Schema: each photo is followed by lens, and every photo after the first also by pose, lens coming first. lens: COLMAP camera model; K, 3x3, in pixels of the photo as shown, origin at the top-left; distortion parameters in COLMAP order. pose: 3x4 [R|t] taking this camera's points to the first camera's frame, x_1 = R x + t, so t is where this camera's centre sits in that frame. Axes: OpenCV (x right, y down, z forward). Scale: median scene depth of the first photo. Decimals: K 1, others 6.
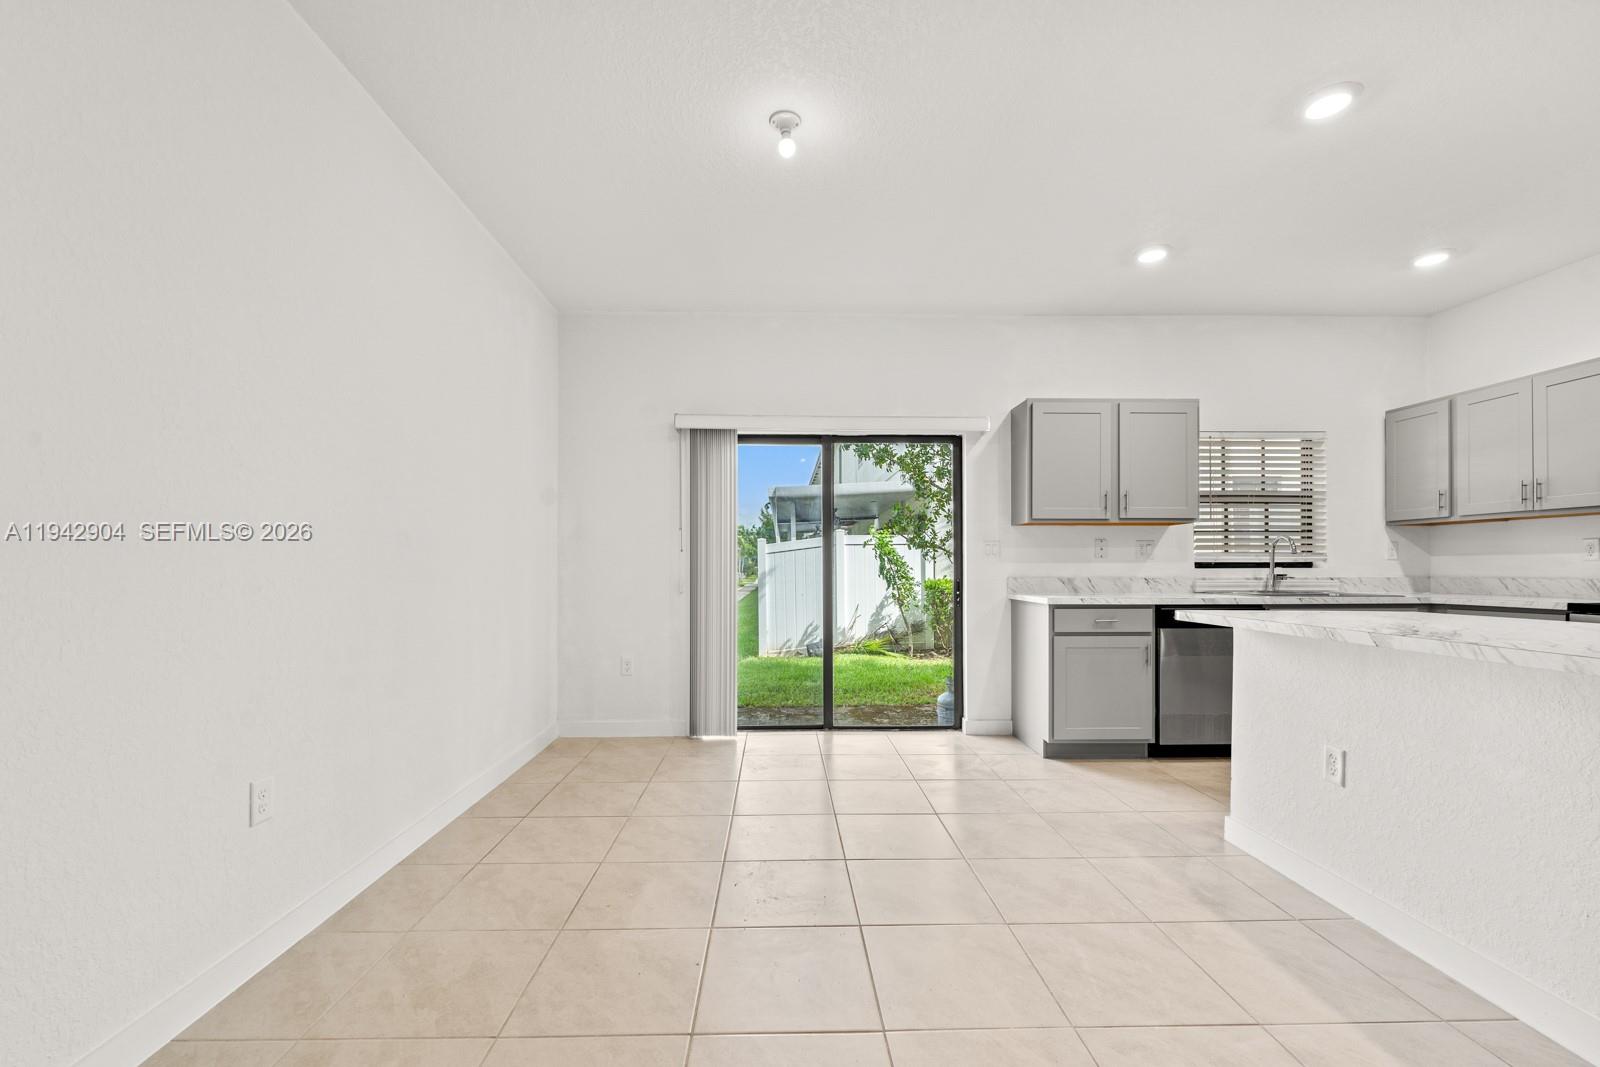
lens RADIAL K [[659.8, 0, 794.2], [0, 659.8, 562.2], [0, 0, 1]] dist [0.000524, -0.000071]
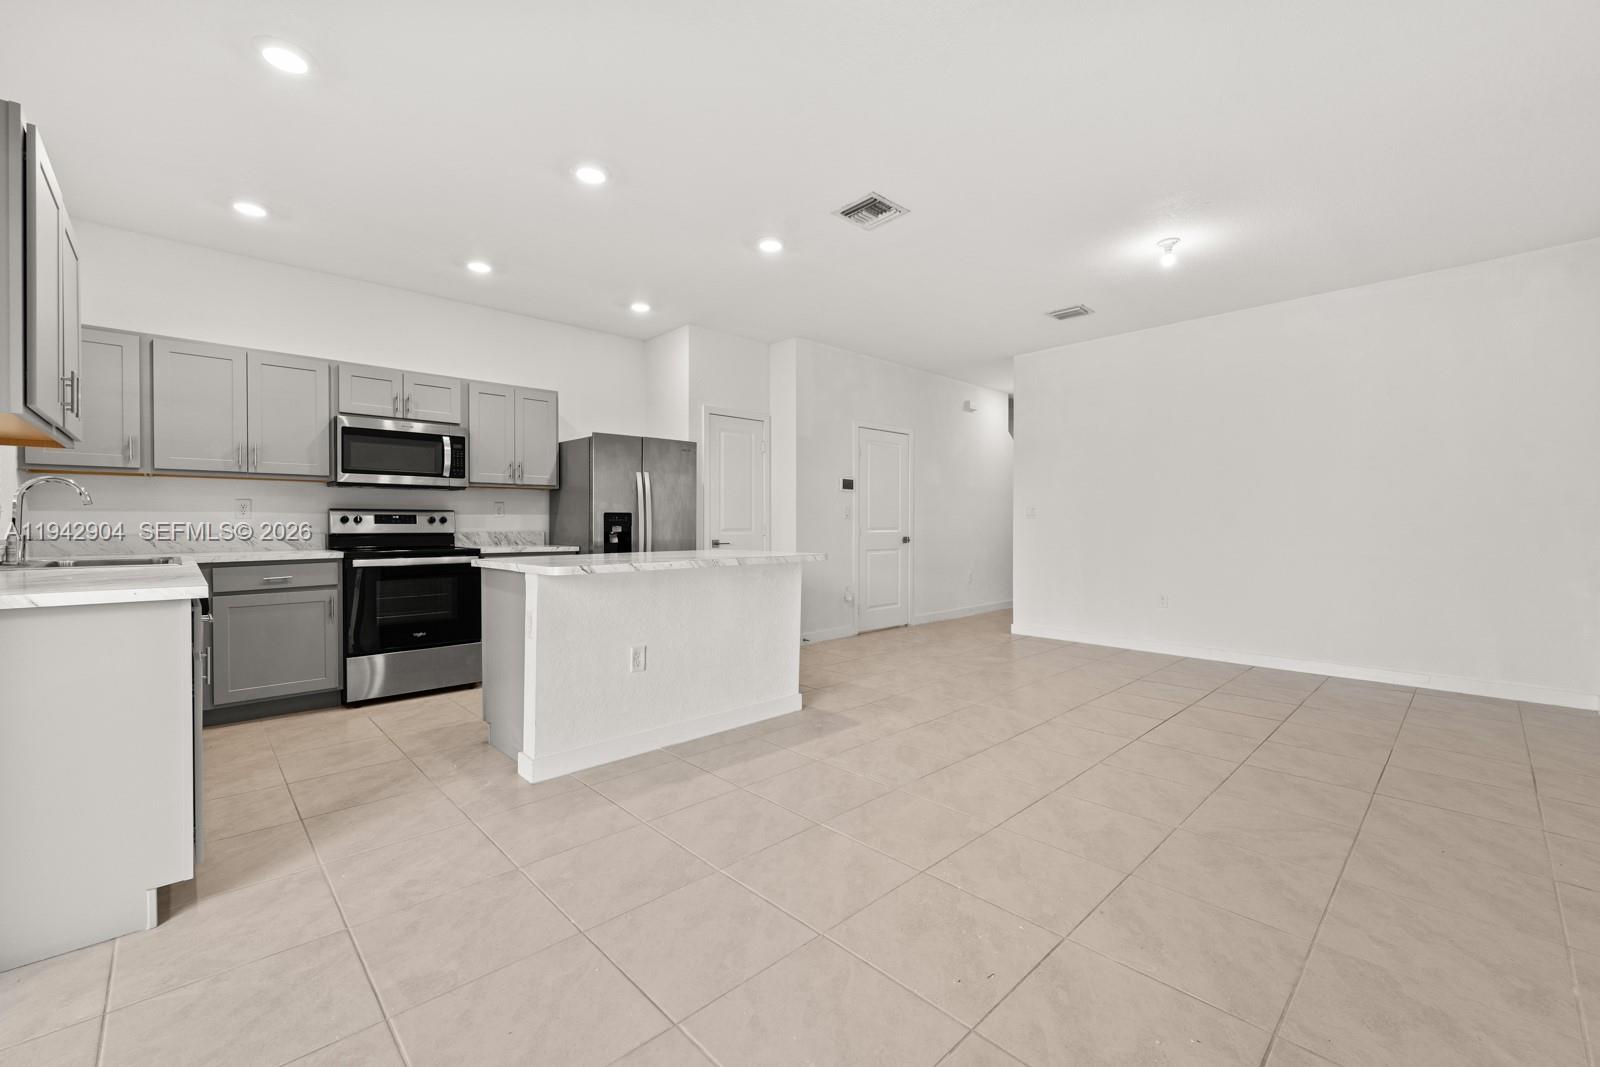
lens RADIAL K [[651.4, 0, 797.6], [0, 651.4, 531.2], [0, 0, 1]] dist [-0.001057, -0.000246]
pose [[-0.669371, -0.007828, 0.742887, -0.244867], [-0.003570, 0.999967, 0.007321, 0.006819], [-0.742920, 0.002249, -0.669377, 0.860971]]
